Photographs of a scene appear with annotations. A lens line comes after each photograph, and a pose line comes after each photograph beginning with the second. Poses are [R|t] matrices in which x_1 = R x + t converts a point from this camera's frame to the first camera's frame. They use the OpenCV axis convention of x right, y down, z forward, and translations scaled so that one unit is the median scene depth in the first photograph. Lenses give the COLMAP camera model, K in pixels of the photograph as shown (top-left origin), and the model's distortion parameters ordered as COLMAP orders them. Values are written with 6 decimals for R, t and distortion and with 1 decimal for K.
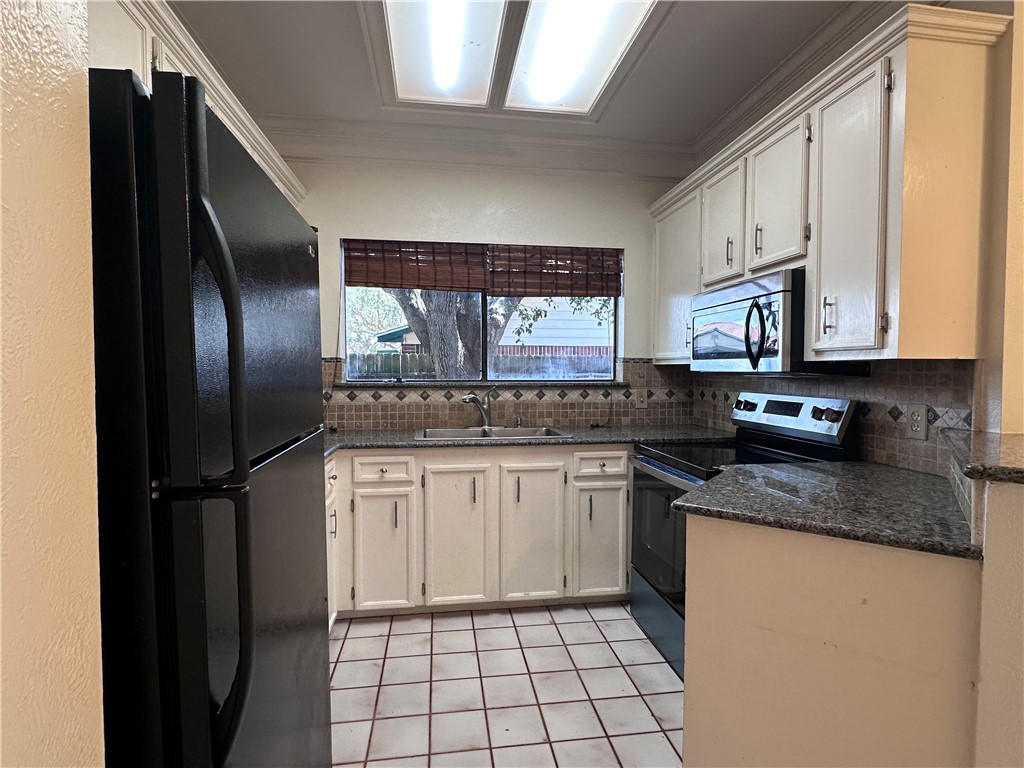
lens RADIAL K [[519.4, 0, 512.0], [0, 519.4, 384.0], [0, 0, 1]] dist [-0.002917, -0.001266]
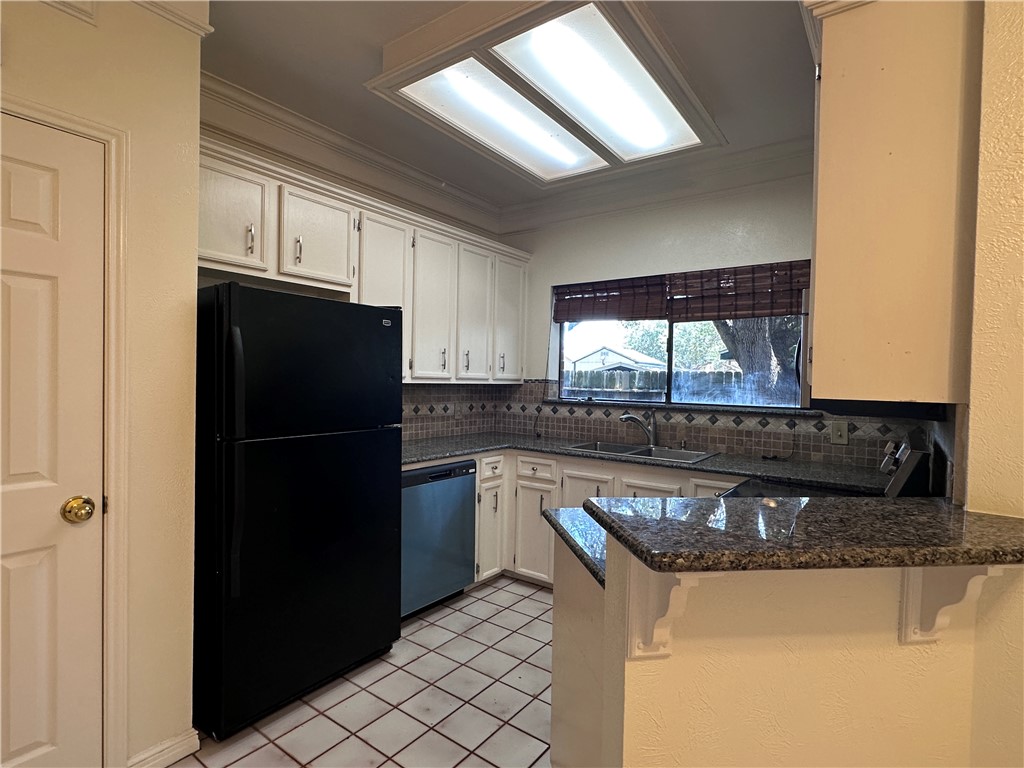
lens RADIAL K [[519.4, 0, 512.0], [0, 519.4, 384.0], [0, 0, 1]] dist [-0.002917, -0.001266]
pose [[0.712897, 0.020540, -0.700968, 0.479019], [-0.039440, 0.999163, -0.010833, -0.021322], [0.700159, 0.035369, 0.713110, 0.030023]]
